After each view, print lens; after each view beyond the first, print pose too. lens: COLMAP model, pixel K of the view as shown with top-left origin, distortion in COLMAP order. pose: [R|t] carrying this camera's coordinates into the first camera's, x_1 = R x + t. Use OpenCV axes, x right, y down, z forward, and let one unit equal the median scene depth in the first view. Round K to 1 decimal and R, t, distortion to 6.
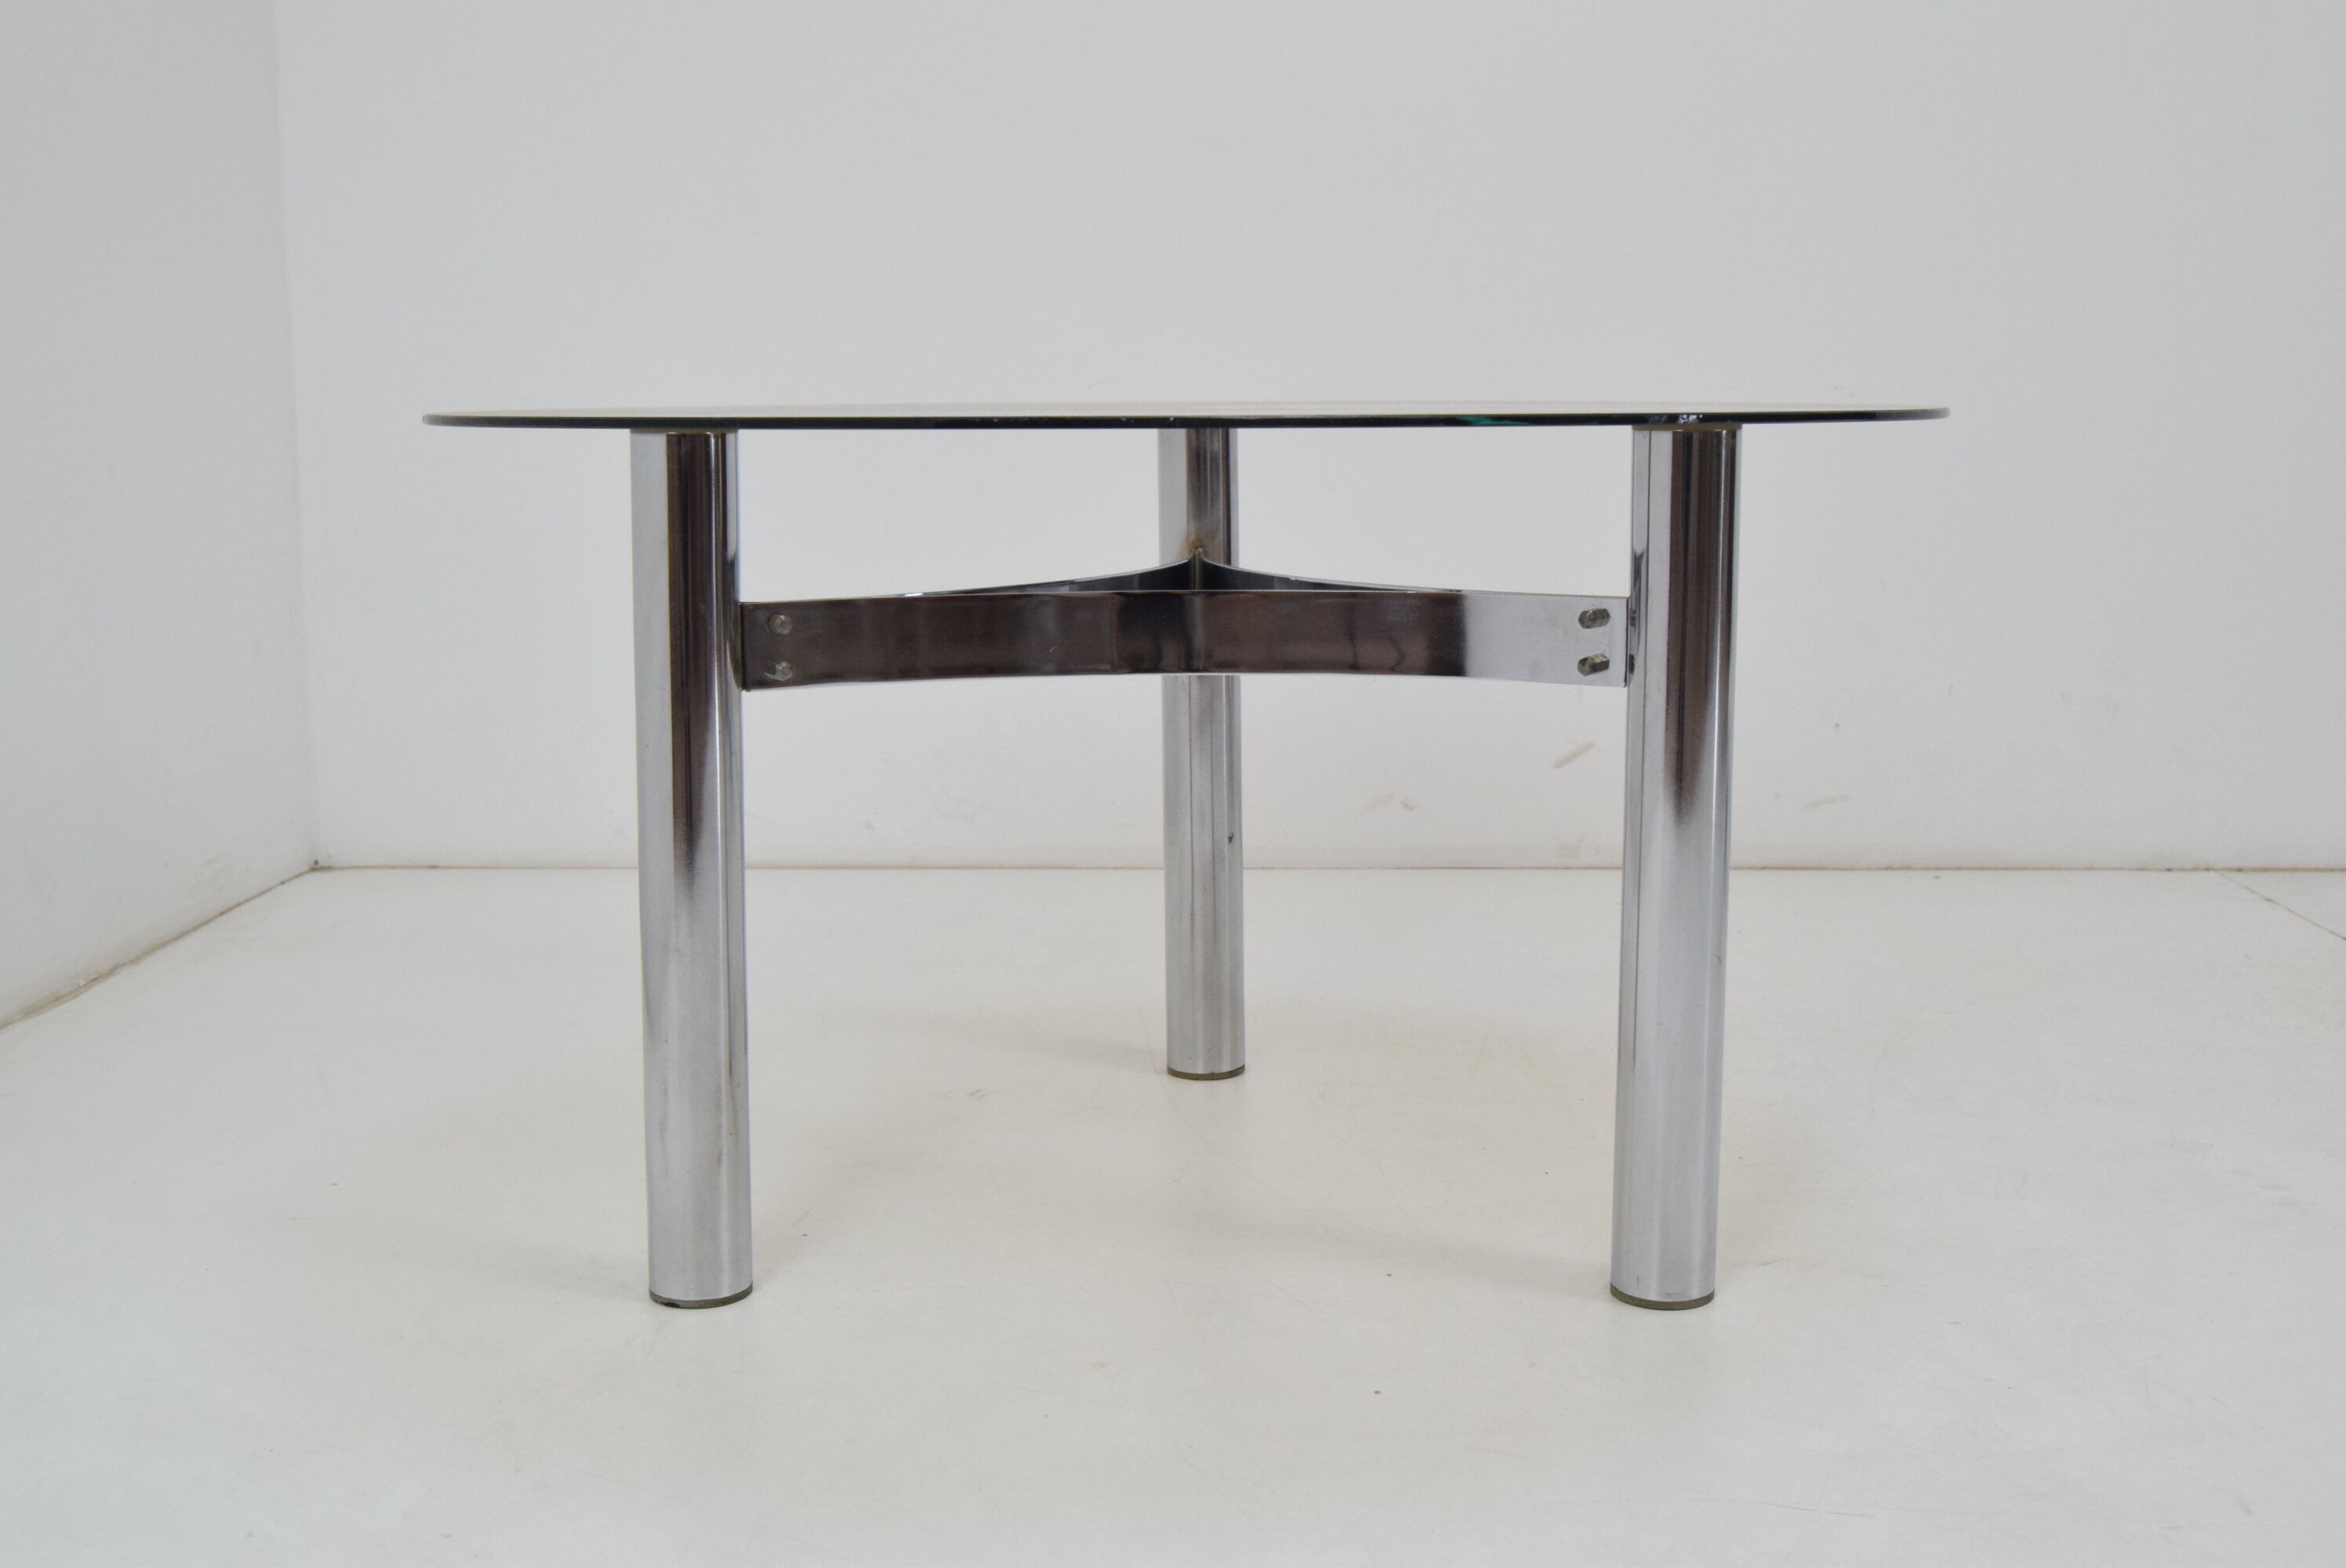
lens RADIAL K [[2552.2, 0, 1184.6], [0, 2552.2, 763.4], [0, 0, 1]] dist [-0.052830, 0.000000]
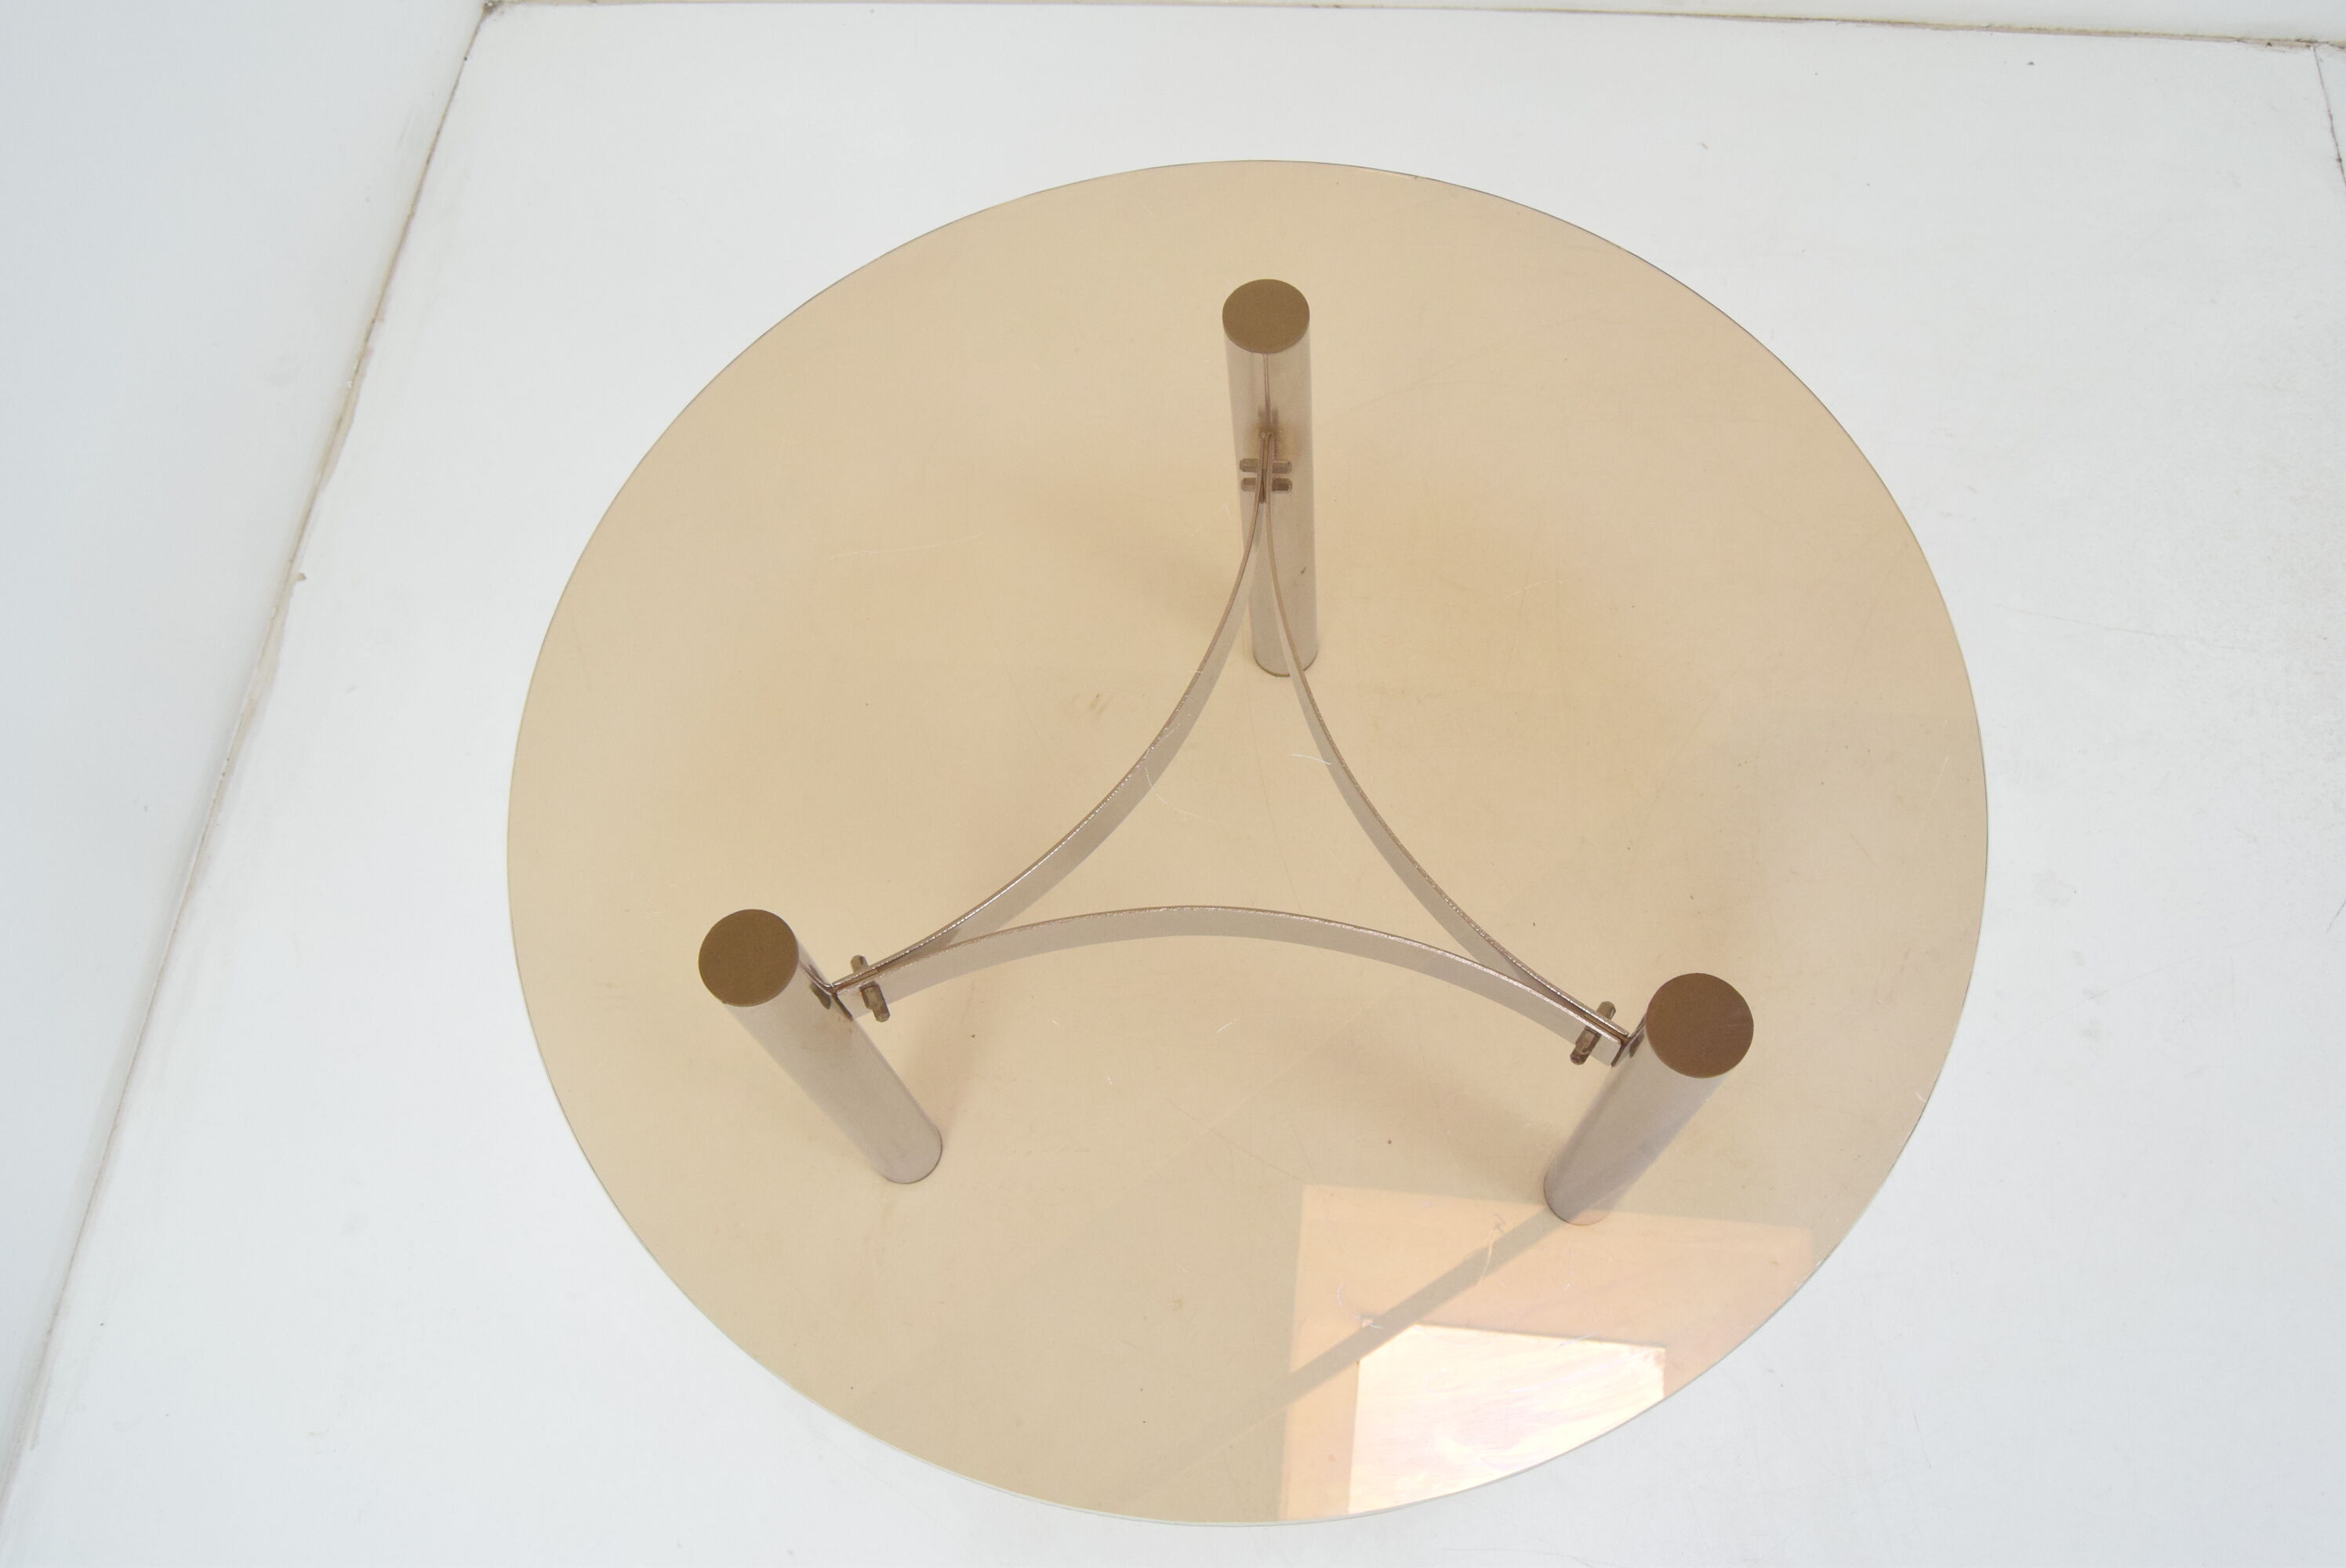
lens RADIAL K [[1864.0, 0, 1168.0], [0, 1864.0, 763.8], [0, 0, 1]] dist [-0.103360, 0.046677]
pose [[0.995635, 0.030985, -0.088043, 0.035652], [0.058196, 0.531390, 0.845126, -0.653842], [0.072972, -0.846561, 0.527267, 0.530590]]
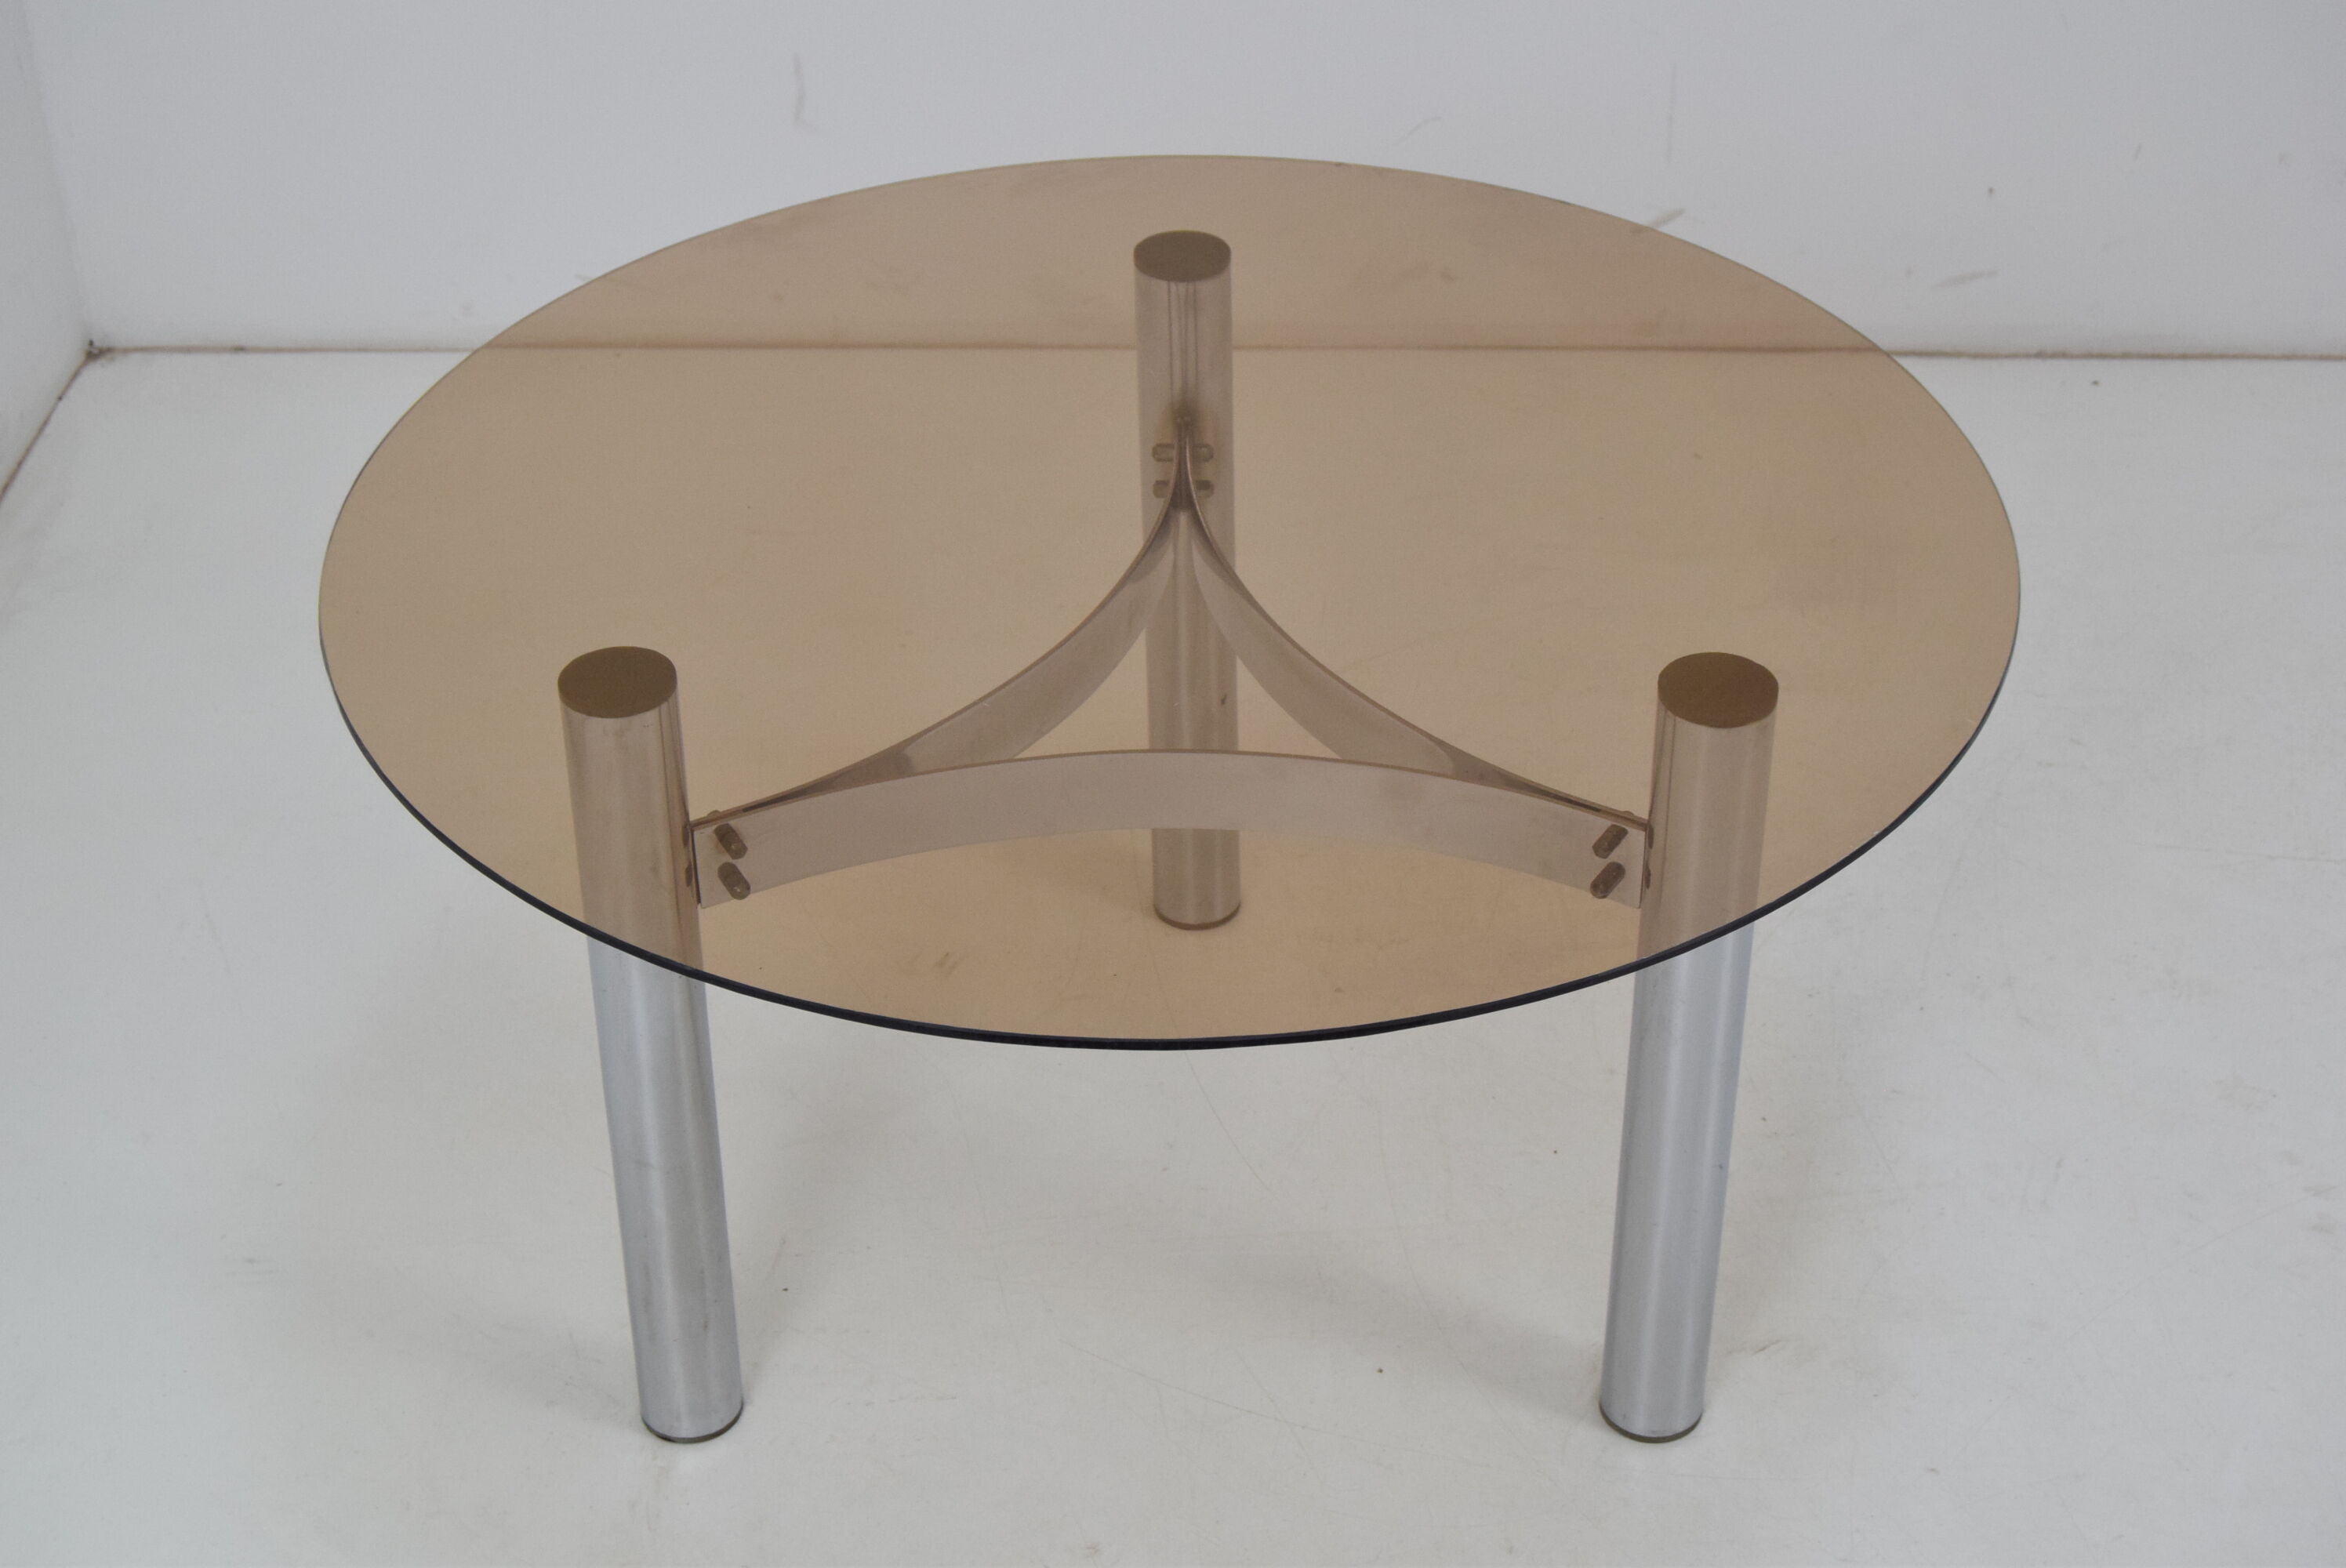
lens RADIAL K [[3619.0, 0, 1180.8], [0, 3619.0, 789.7], [0, 0, 1]] dist [-0.030670, 0.000000]
pose [[0.999972, -0.007476, -0.000008, 0.003439], [0.006690, 0.894342, 0.447334, -0.534919], [-0.003337, -0.447322, 0.894367, -0.137266]]
